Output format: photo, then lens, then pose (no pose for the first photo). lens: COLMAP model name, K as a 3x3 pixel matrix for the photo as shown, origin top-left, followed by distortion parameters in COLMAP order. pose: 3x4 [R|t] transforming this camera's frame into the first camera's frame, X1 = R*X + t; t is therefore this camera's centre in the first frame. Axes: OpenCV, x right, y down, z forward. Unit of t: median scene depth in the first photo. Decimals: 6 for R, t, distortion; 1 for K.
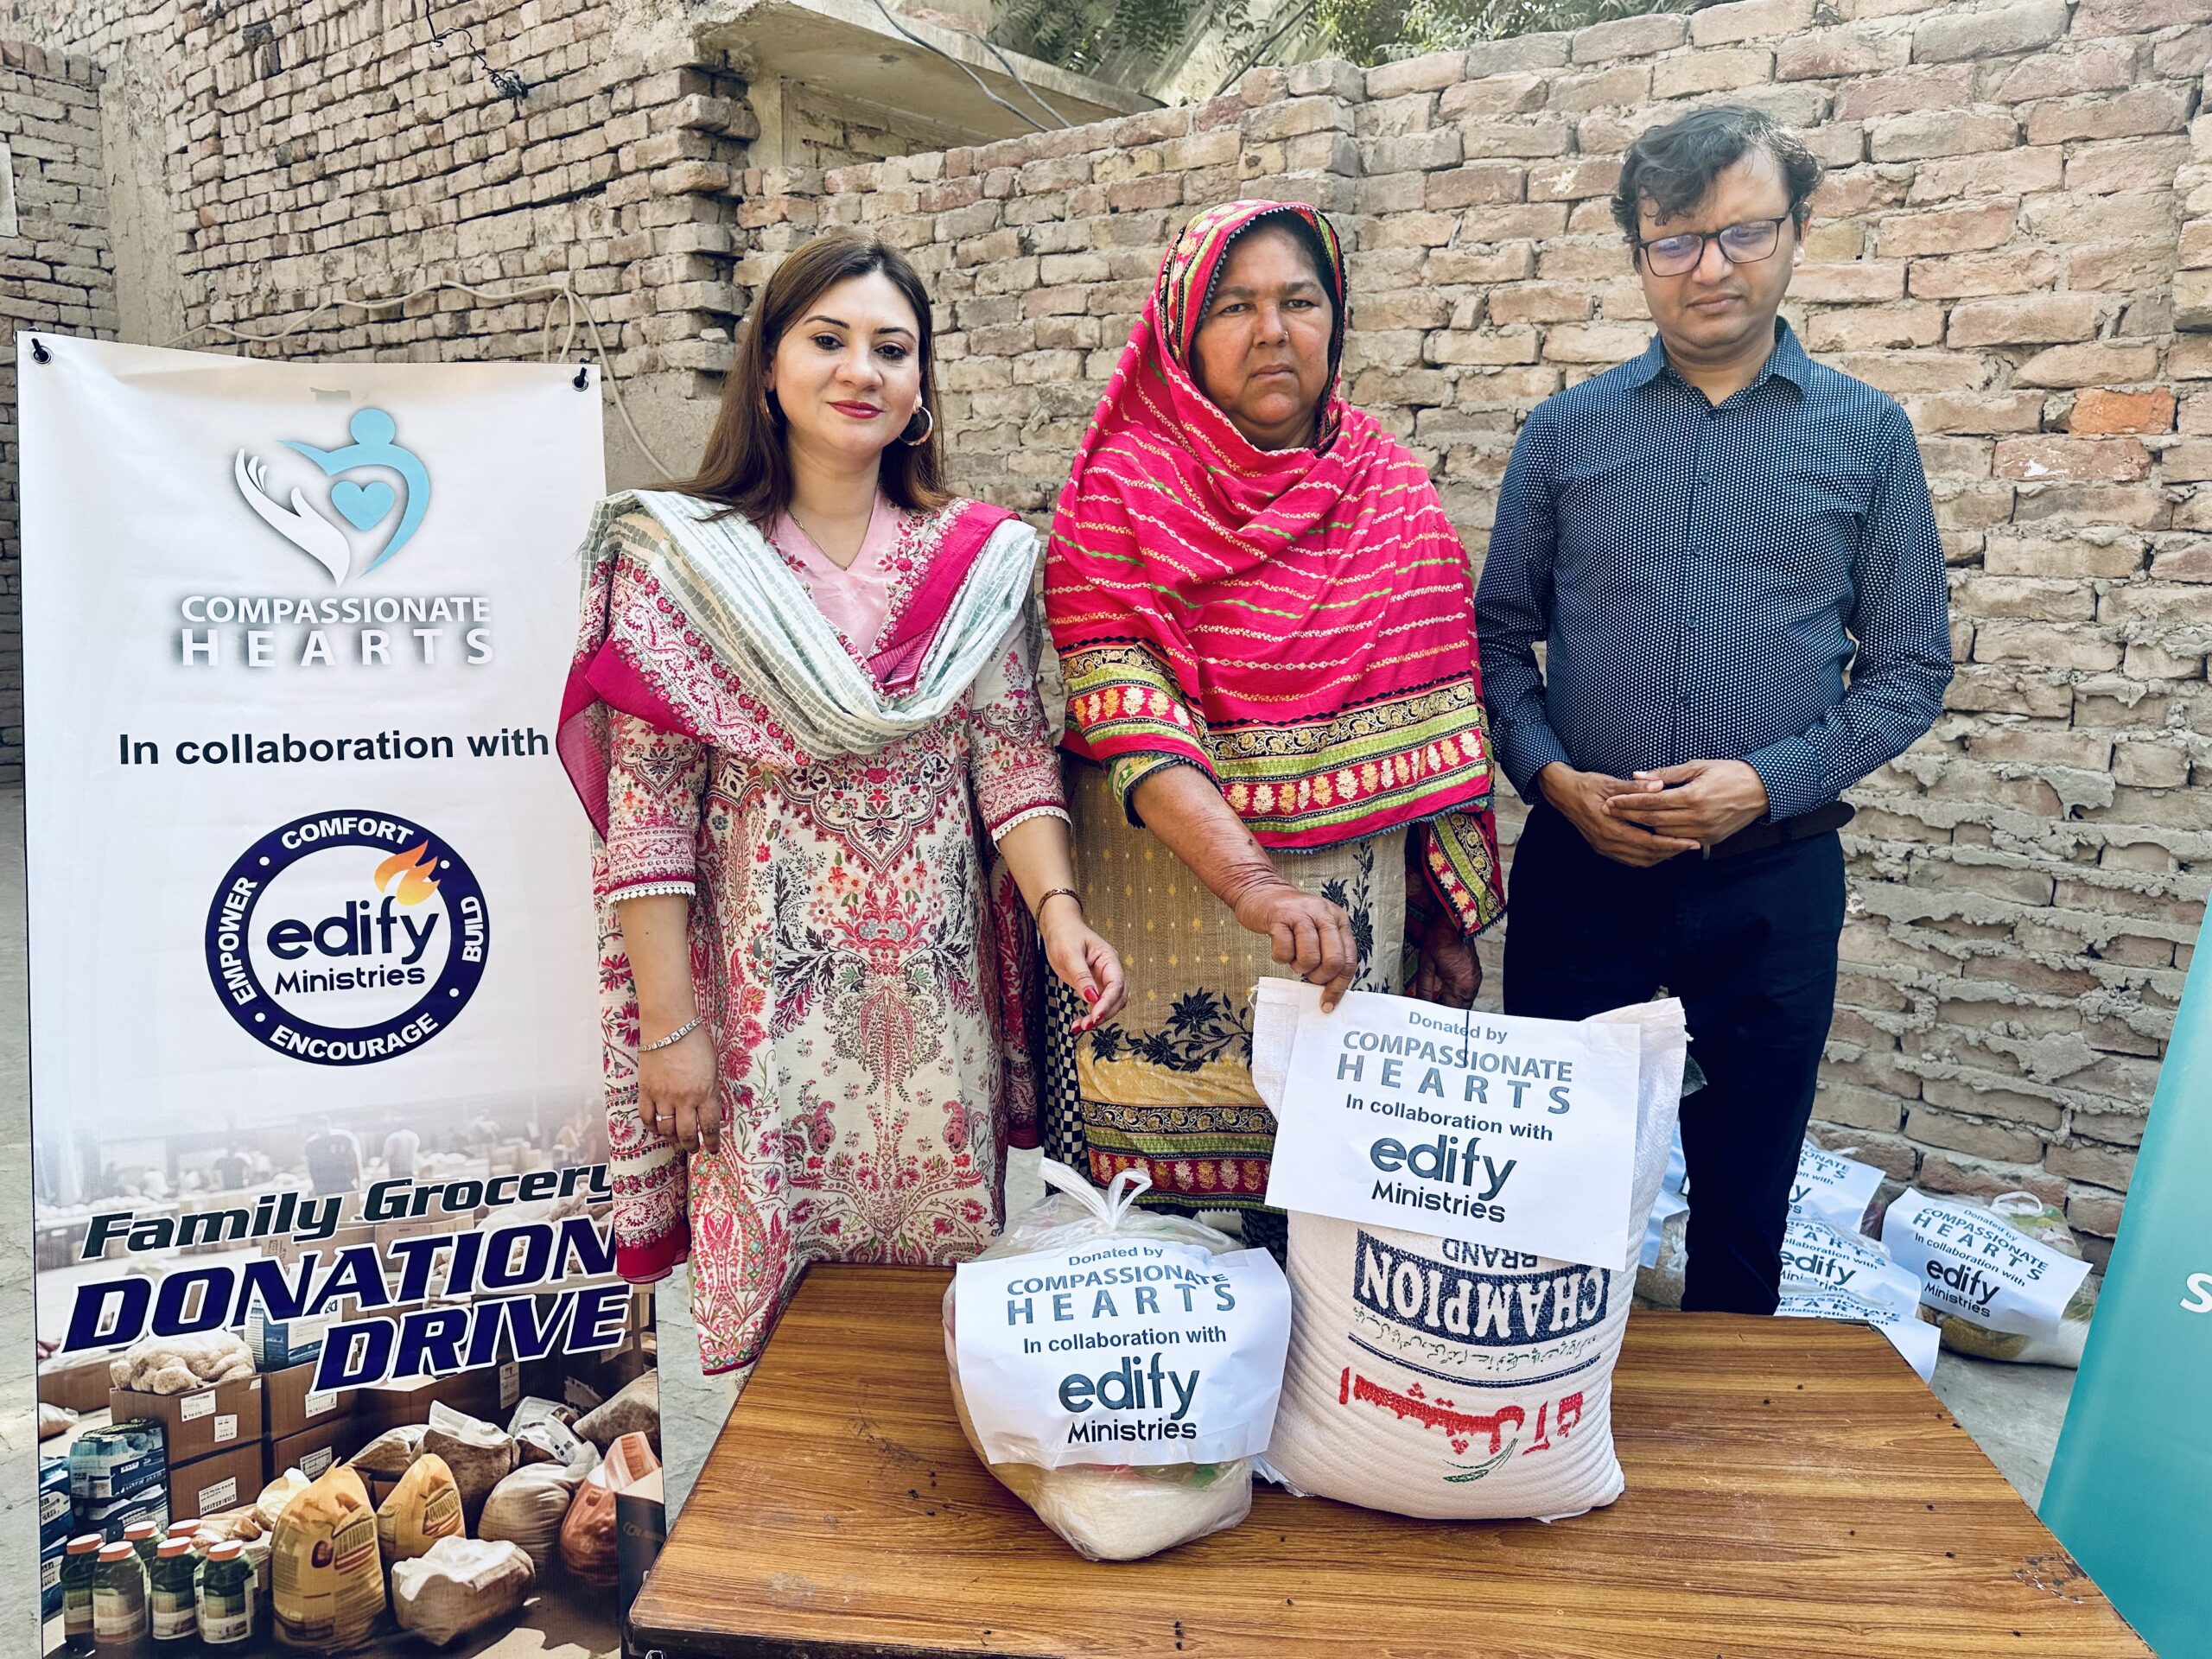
lens RADIAL K [[1564.0, 0, 1085.6], [0, 1564.0, 848.2], [0, 0, 1]] dist [0.028237, -0.032995]
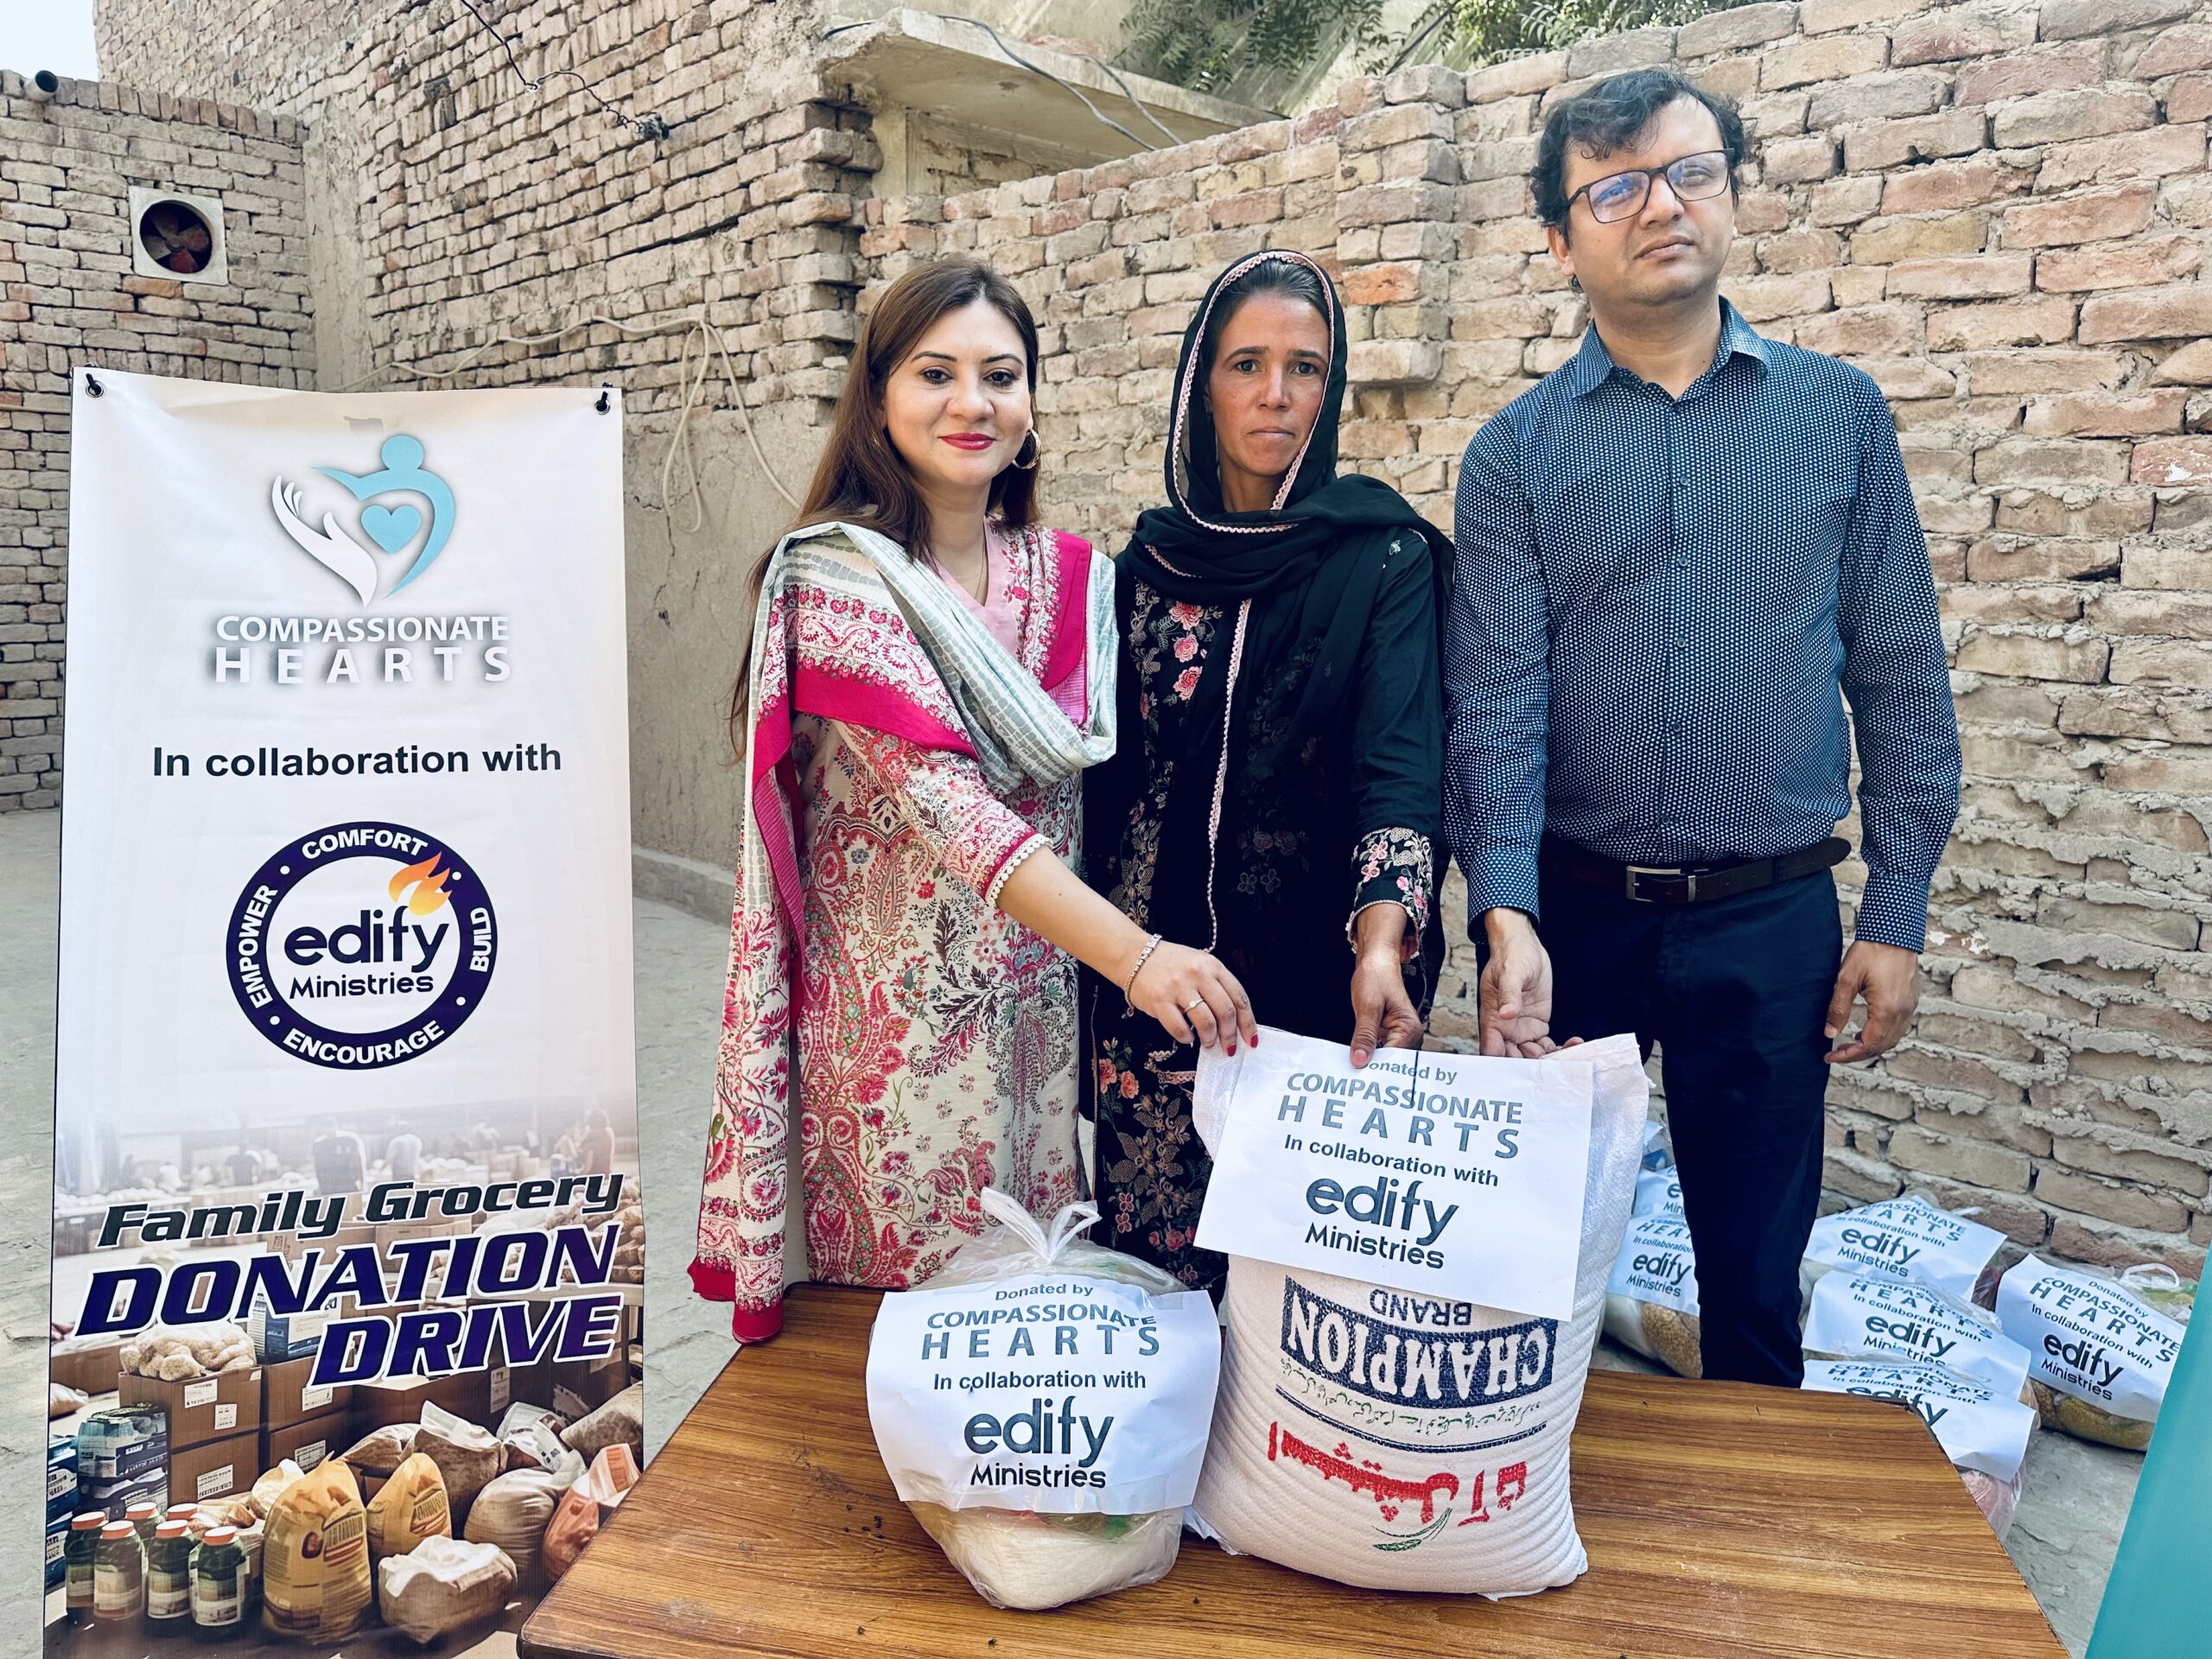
lens RADIAL K [[1565.4, 0, 1089.5], [0, 1565.4, 844.7], [0, 0, 1]] dist [0.020522, -0.025725]
pose [[0.993102, 0.014091, -0.116404, 0.125675], [-0.015910, 0.999765, -0.014714, -0.001591], [0.116169, 0.016465, 0.993093, 0.030439]]
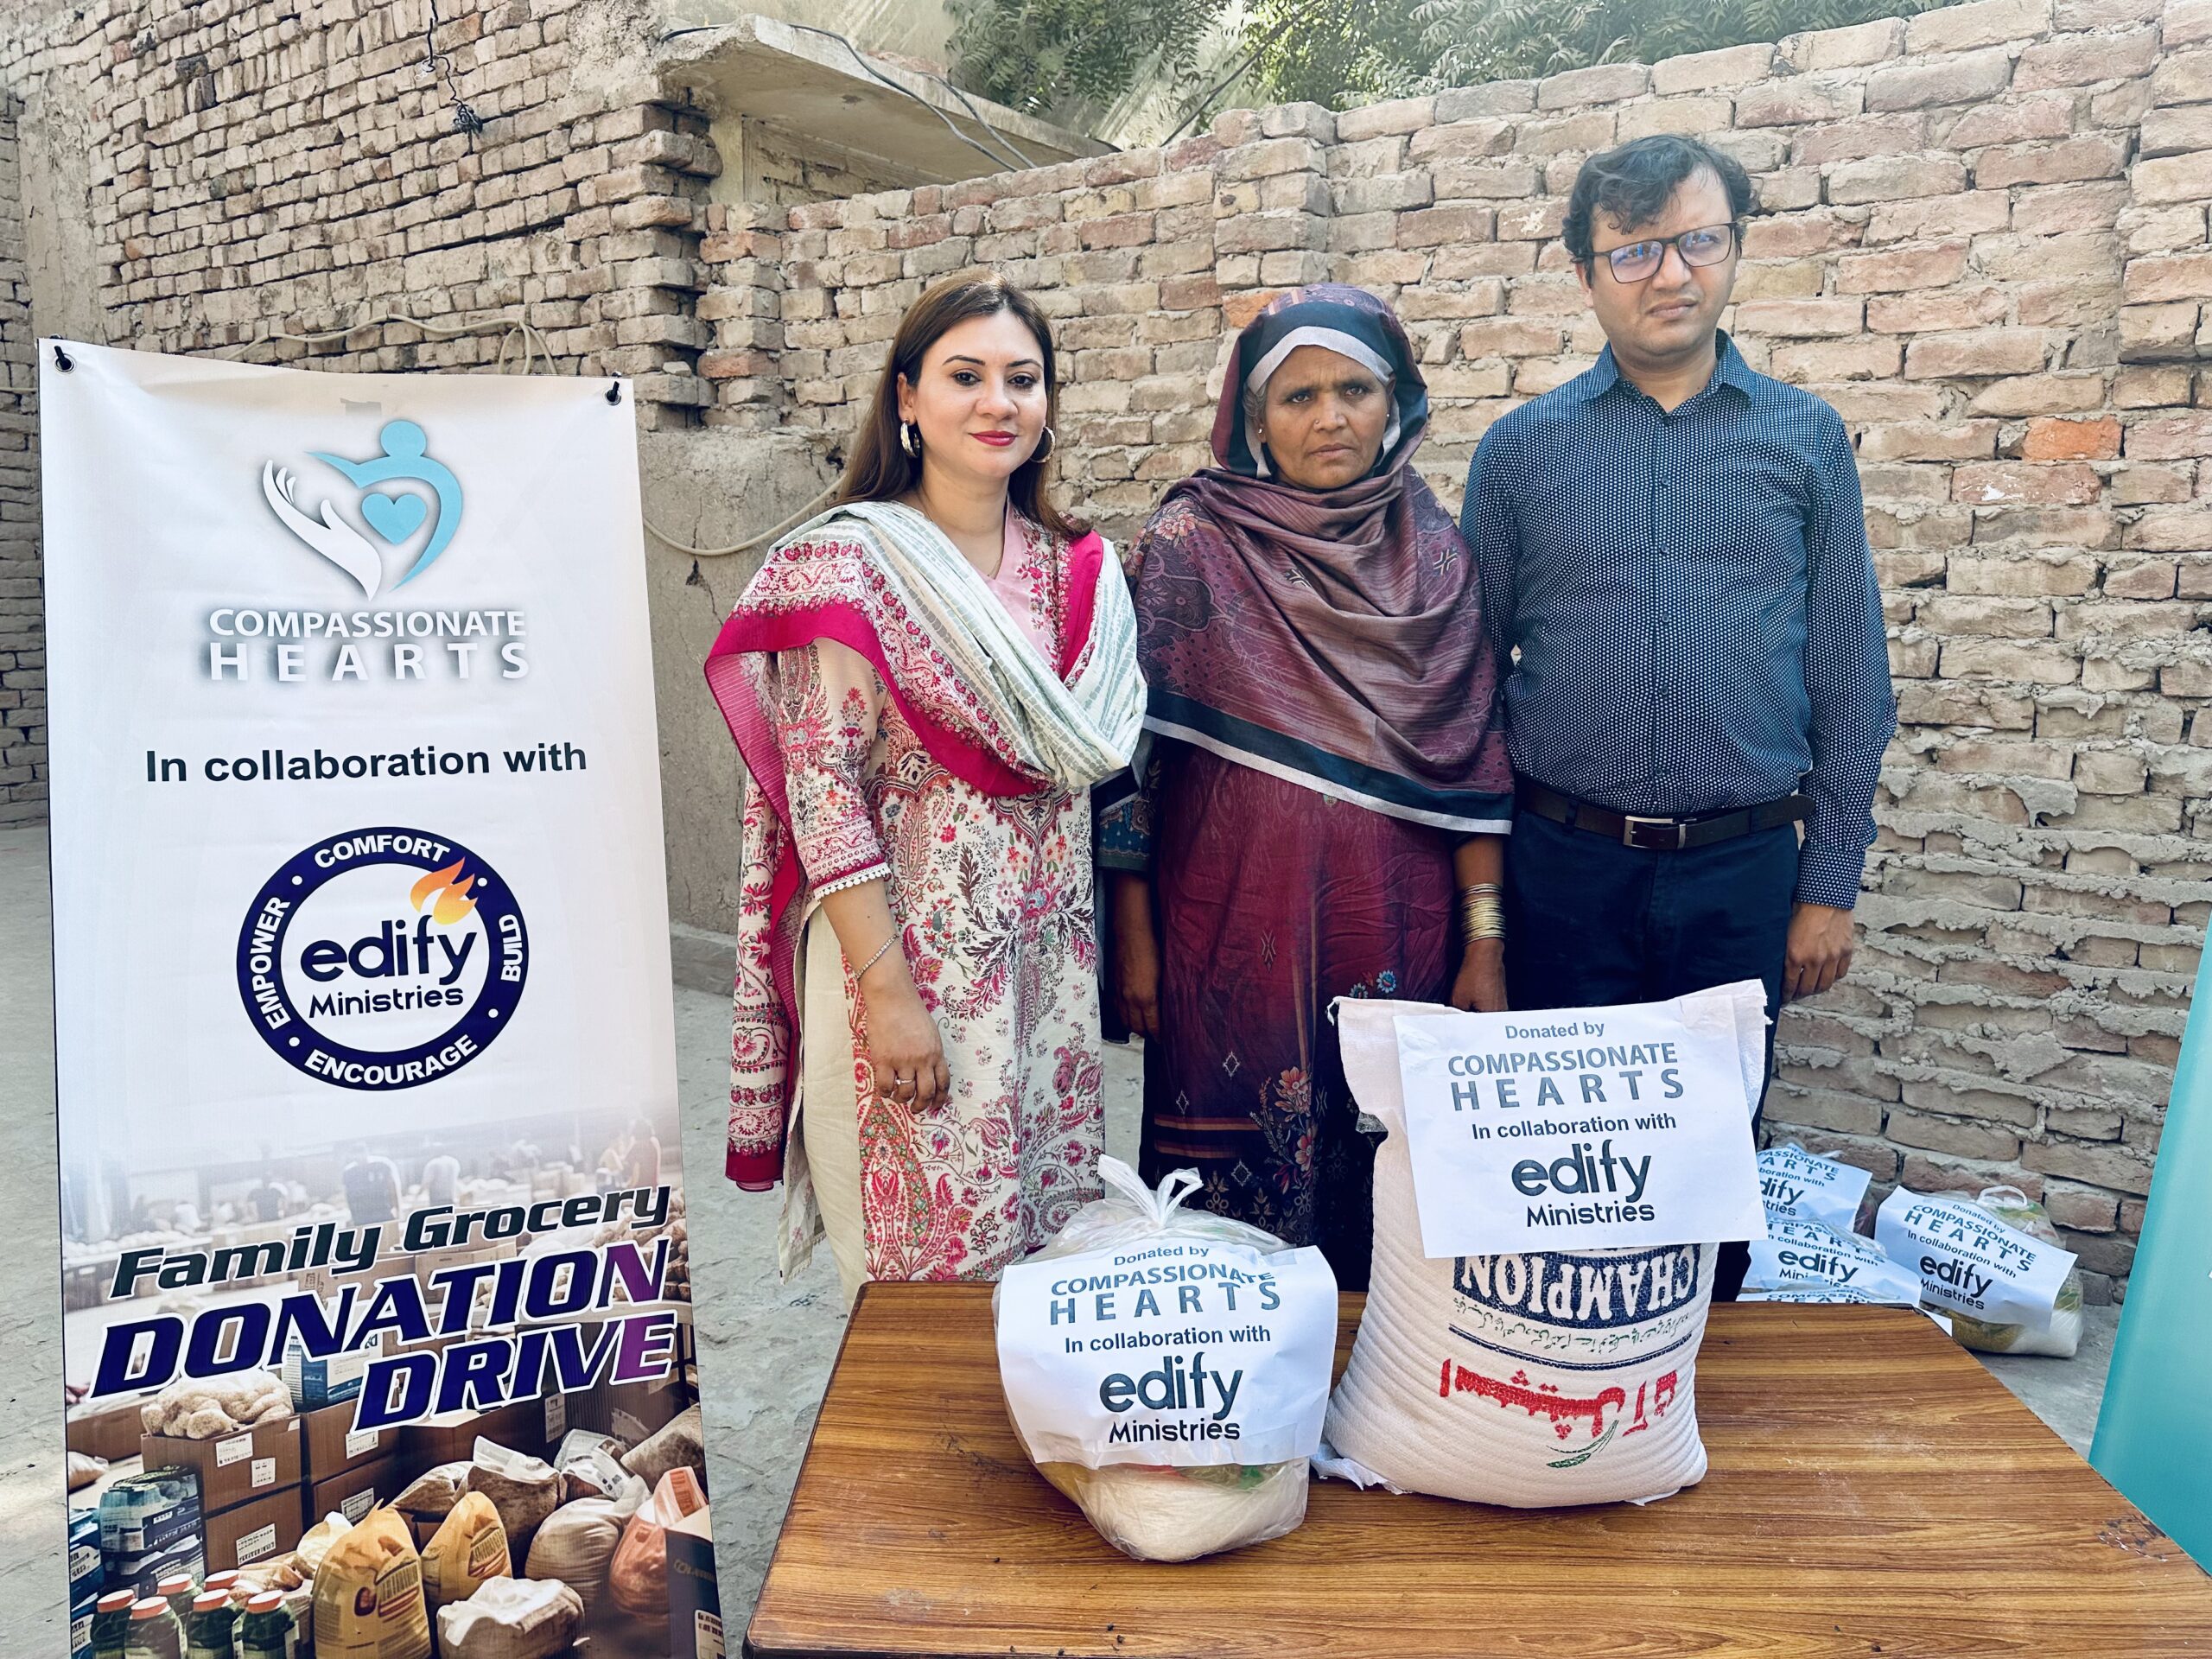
lens RADIAL K [[1568.2, 0, 1106.8], [0, 1568.2, 836.9], [0, 0, 1]] dist [0.021129, -0.027428]
pose [[0.997685, -0.013688, 0.066613, -0.088709], [0.016094, 0.999233, -0.035712, 0.024115], [-0.066073, 0.036701, 0.997140, -0.000513]]
